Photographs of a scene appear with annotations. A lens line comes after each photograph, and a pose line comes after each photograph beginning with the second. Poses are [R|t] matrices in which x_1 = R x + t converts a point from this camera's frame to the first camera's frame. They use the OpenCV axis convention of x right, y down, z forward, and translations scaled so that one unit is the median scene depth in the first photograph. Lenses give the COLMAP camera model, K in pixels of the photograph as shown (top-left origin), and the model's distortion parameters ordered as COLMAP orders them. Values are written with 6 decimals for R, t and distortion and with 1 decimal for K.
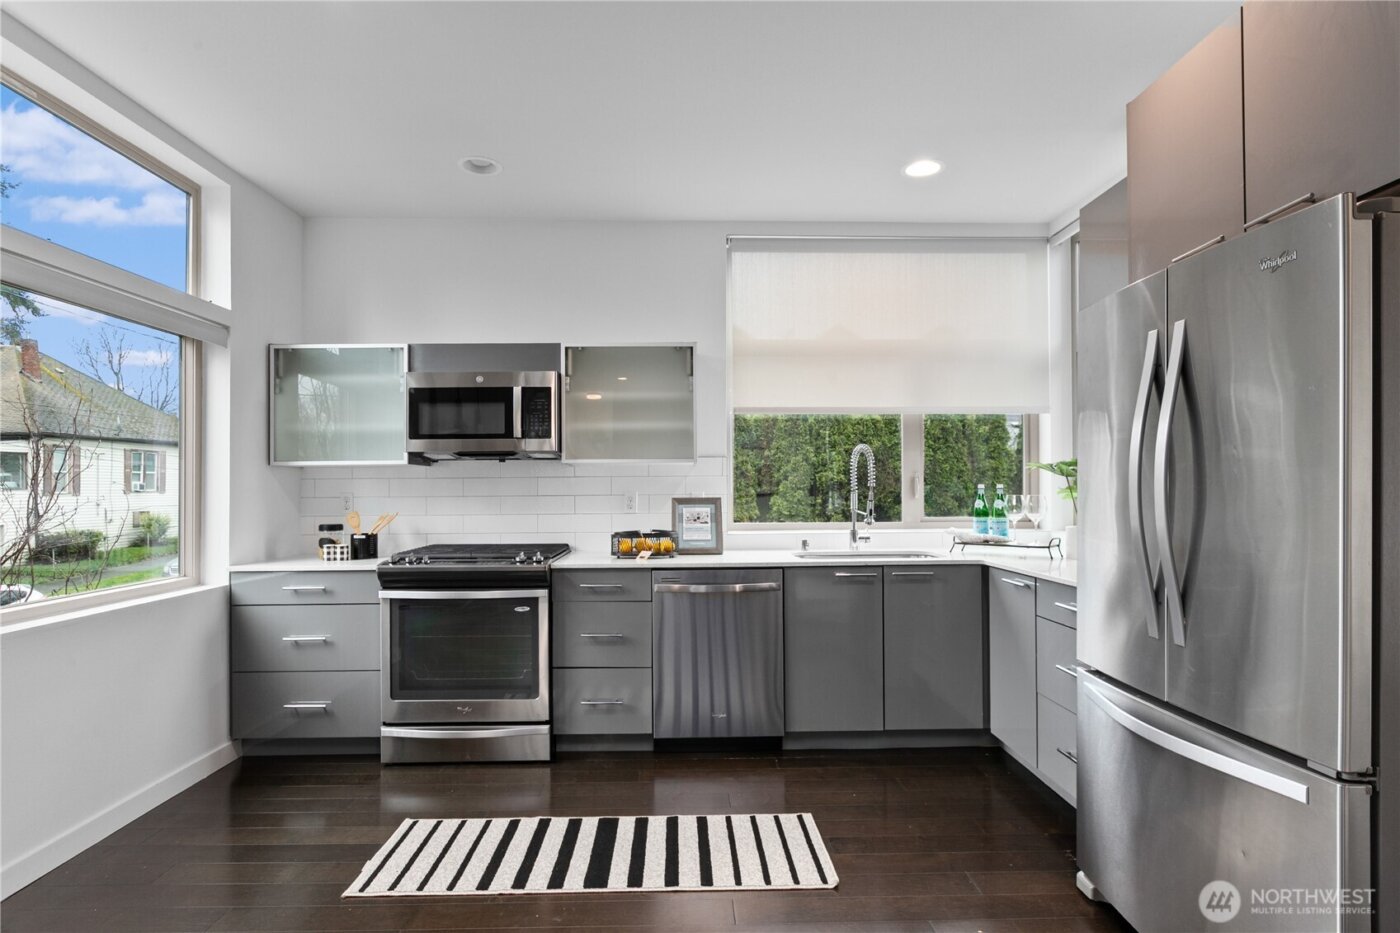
lens RADIAL K [[721.0, 0, 695.6], [0, 721.0, 484.3], [0, 0, 1]] dist [-0.003775, -0.001177]
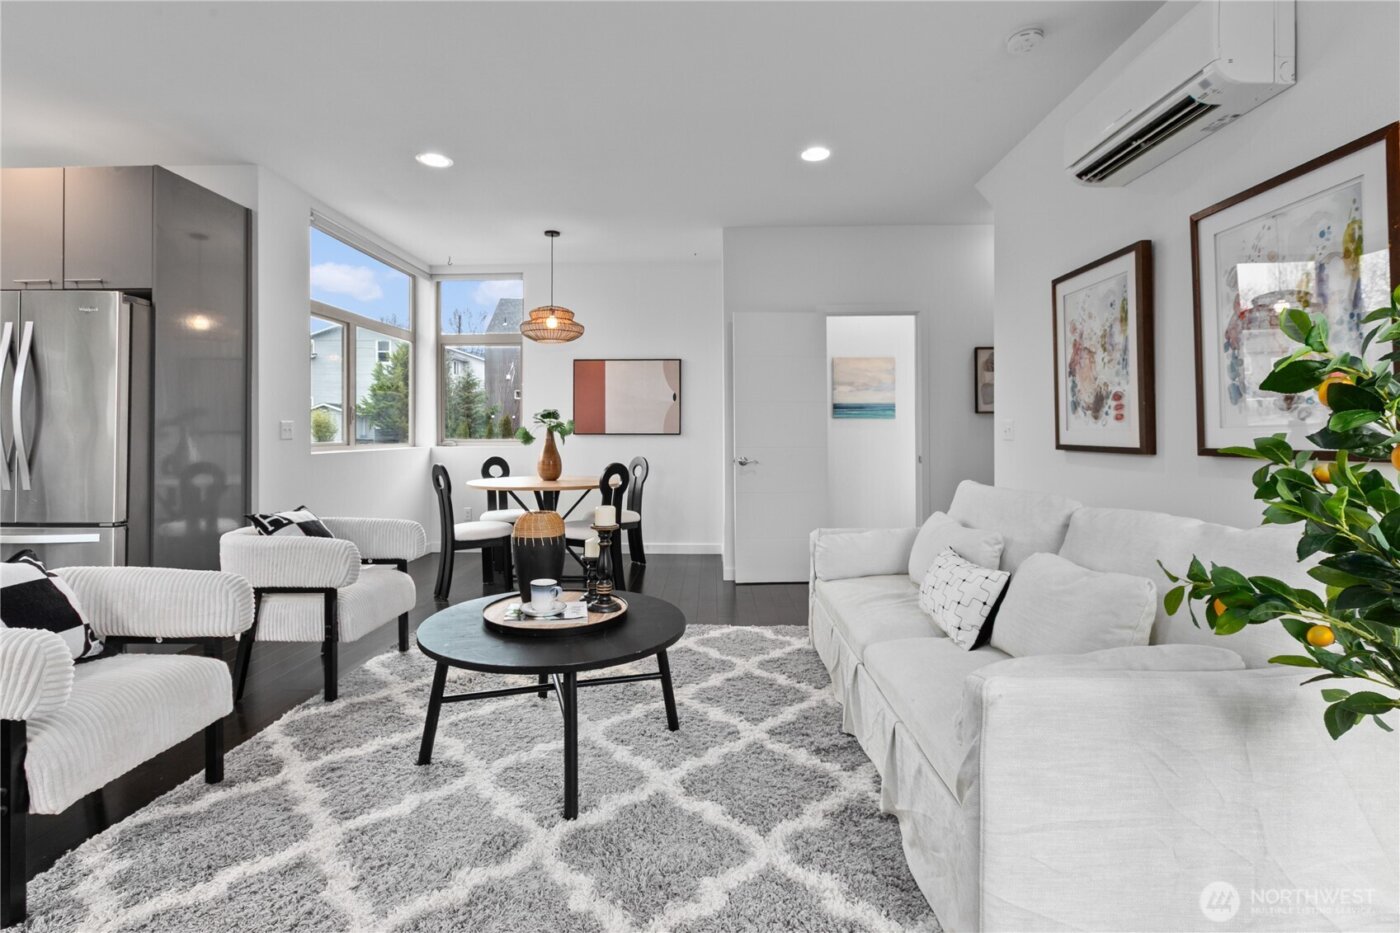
lens RADIAL K [[642.6, 0, 690.5], [0, 642.6, 430.1], [0, 0, 1]] dist [-0.002330, -0.000100]
pose [[0.051527, 0.009519, 0.998626, -0.458839], [-0.011122, 0.999898, -0.008957, 0.029302], [-0.998610, -0.010645, 0.051627, -0.415476]]
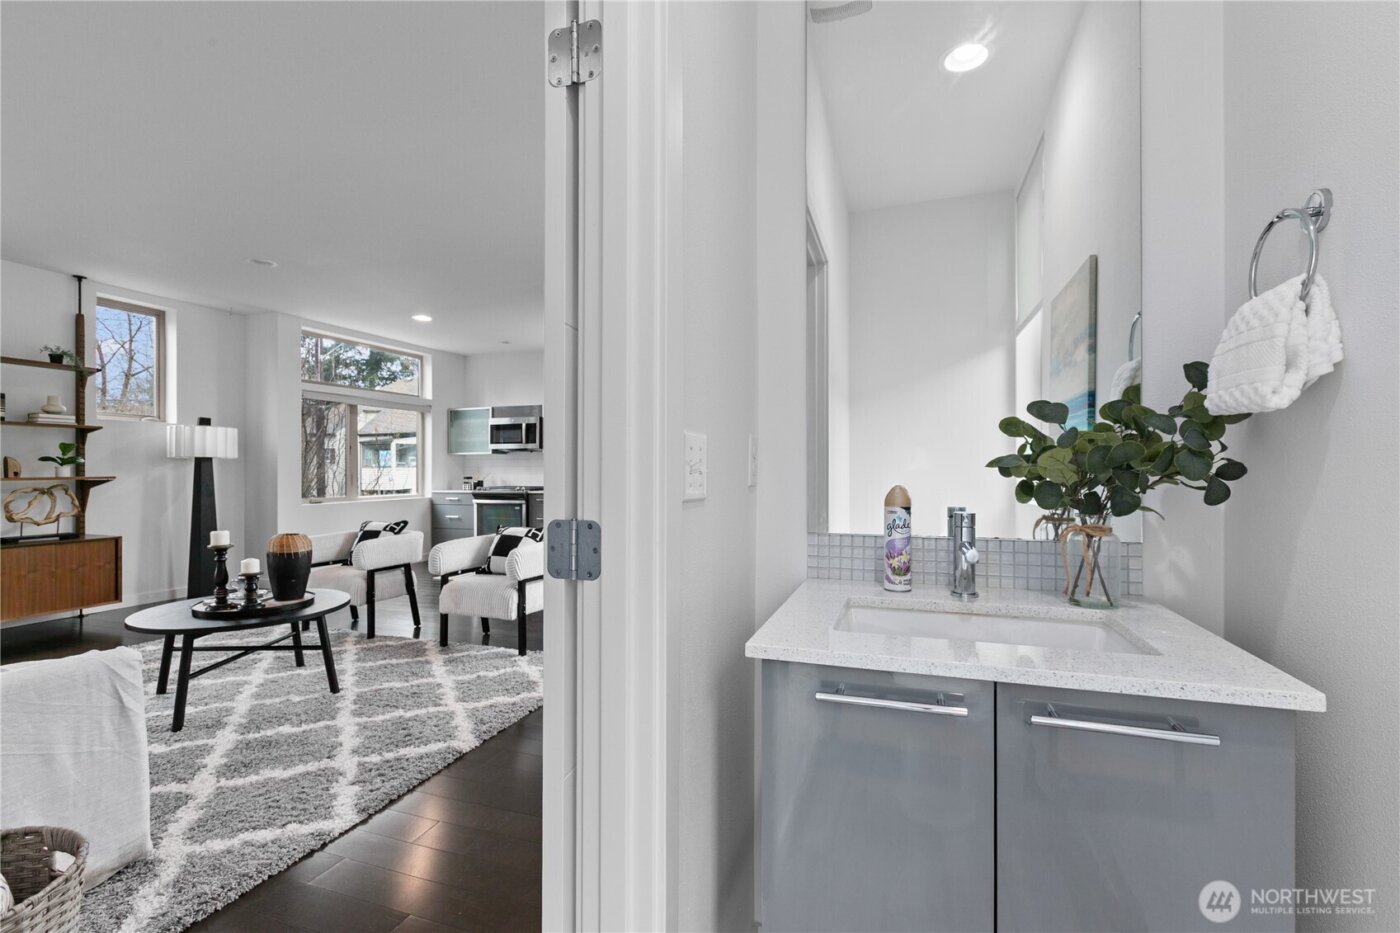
lens RADIAL K [[626.6, 0, 700.4], [0, 626.6, 473.4], [0, 0, 1]] dist [-0.000757, -0.000326]
pose [[0.938602, 0.005647, -0.344955, 1.089505], [-0.001147, 0.999912, 0.013249, 0.012152], [0.344999, -0.012040, 0.938526, -0.861499]]
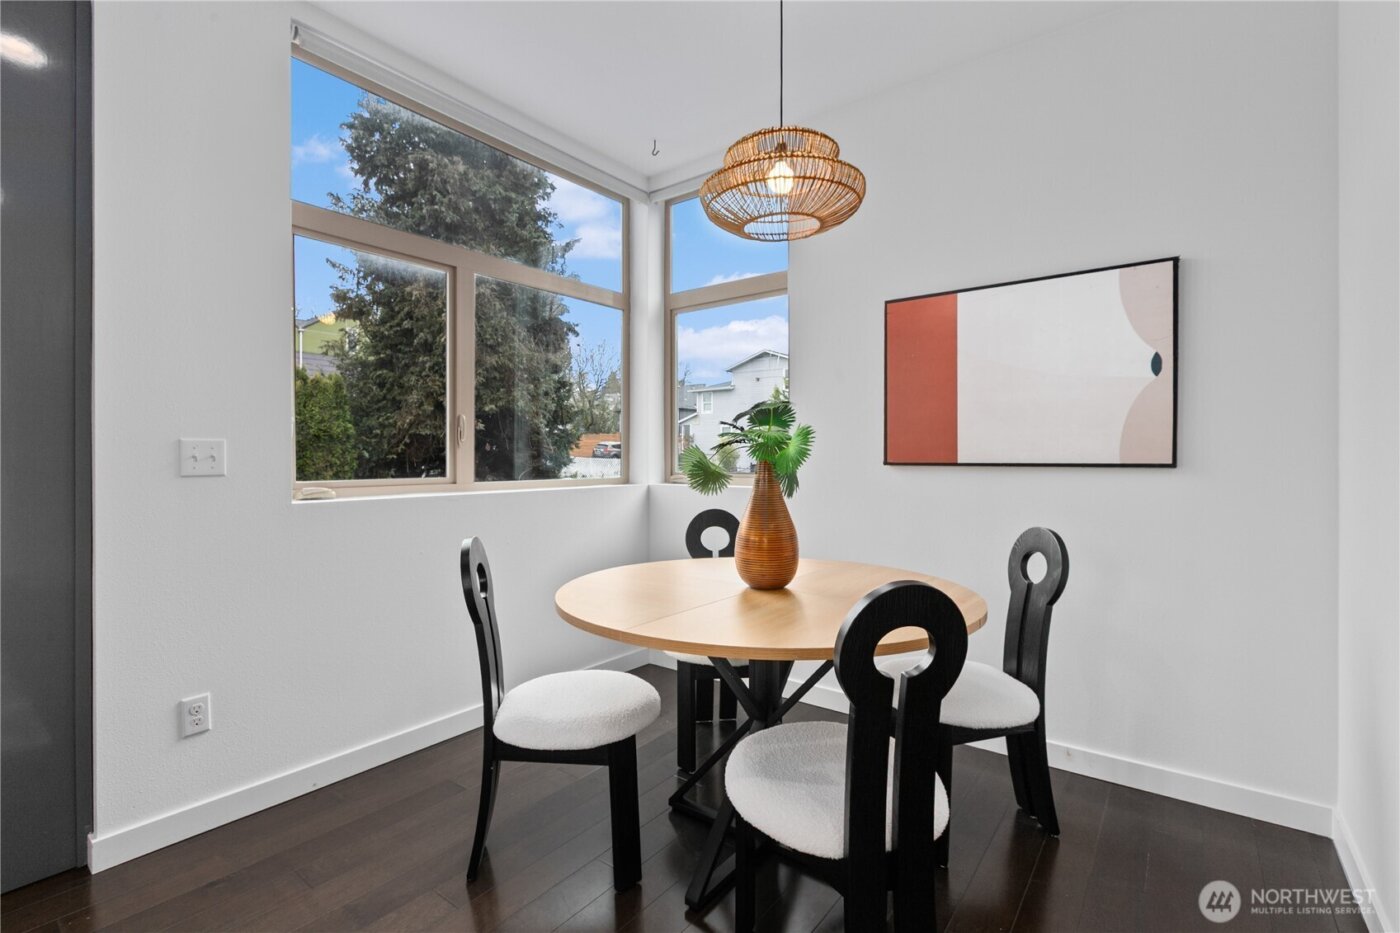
lens RADIAL K [[648.5, 0, 692.0], [0, 648.5, 464.3], [0, 0, 1]] dist [0.001236, 0.000259]
pose [[0.622115, -0.003315, 0.782919, 0.460492], [-0.010436, 0.999867, 0.012526, 0.021036], [-0.782856, -0.015963, 0.621998, -0.325352]]
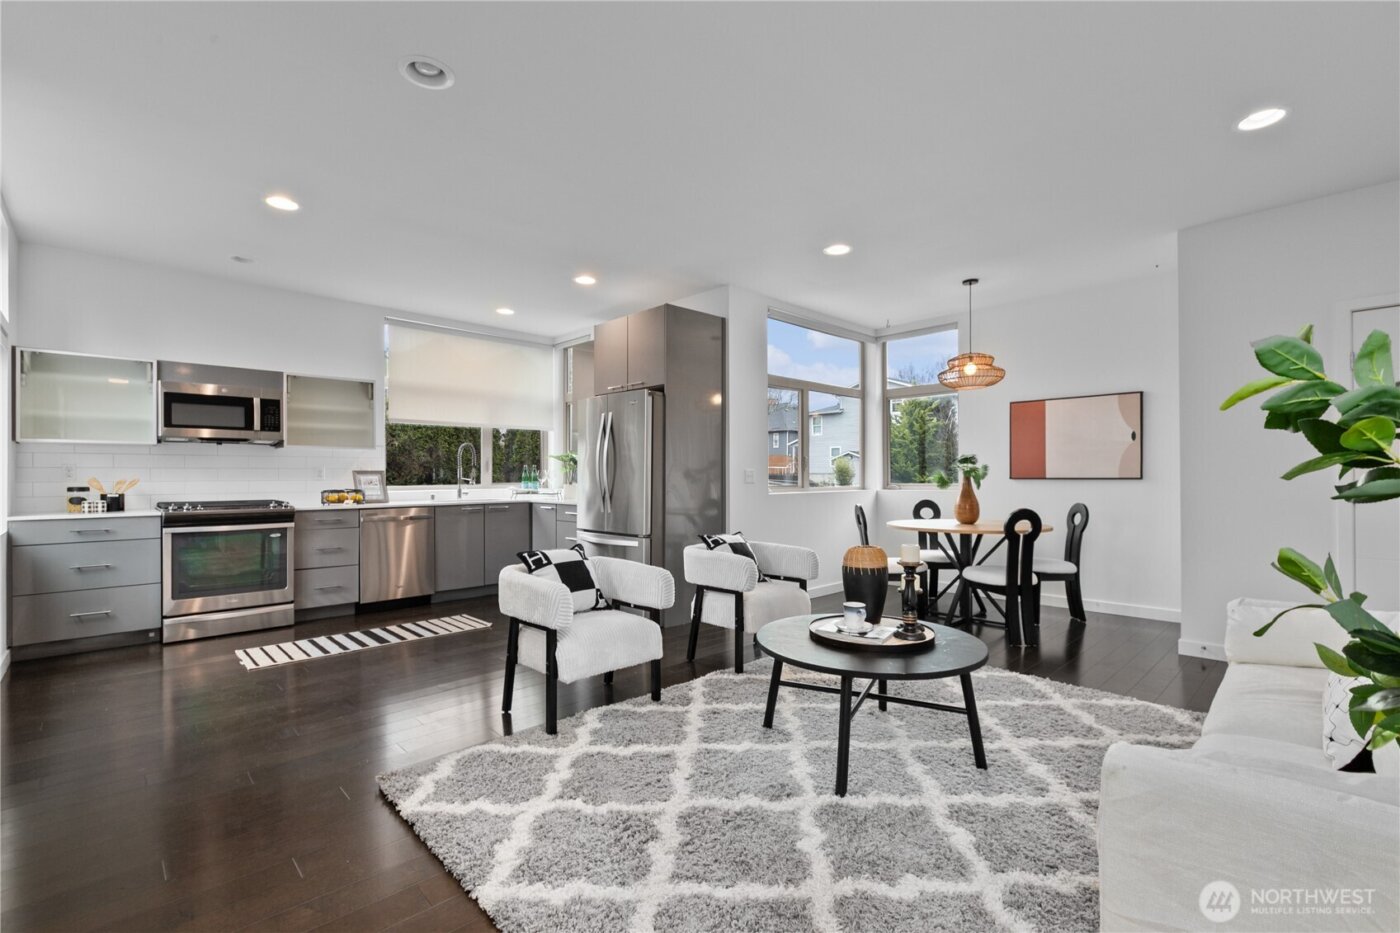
lens RADIAL K [[626.6, 0, 700.4], [0, 626.6, 473.4], [0, 0, 1]] dist [-0.000757, -0.000326]
pose [[0.728748, 0.006613, 0.684750, -0.468045], [-0.007400, 0.999971, -0.001782, 0.024208], [-0.684742, -0.003769, 0.728776, -0.649574]]
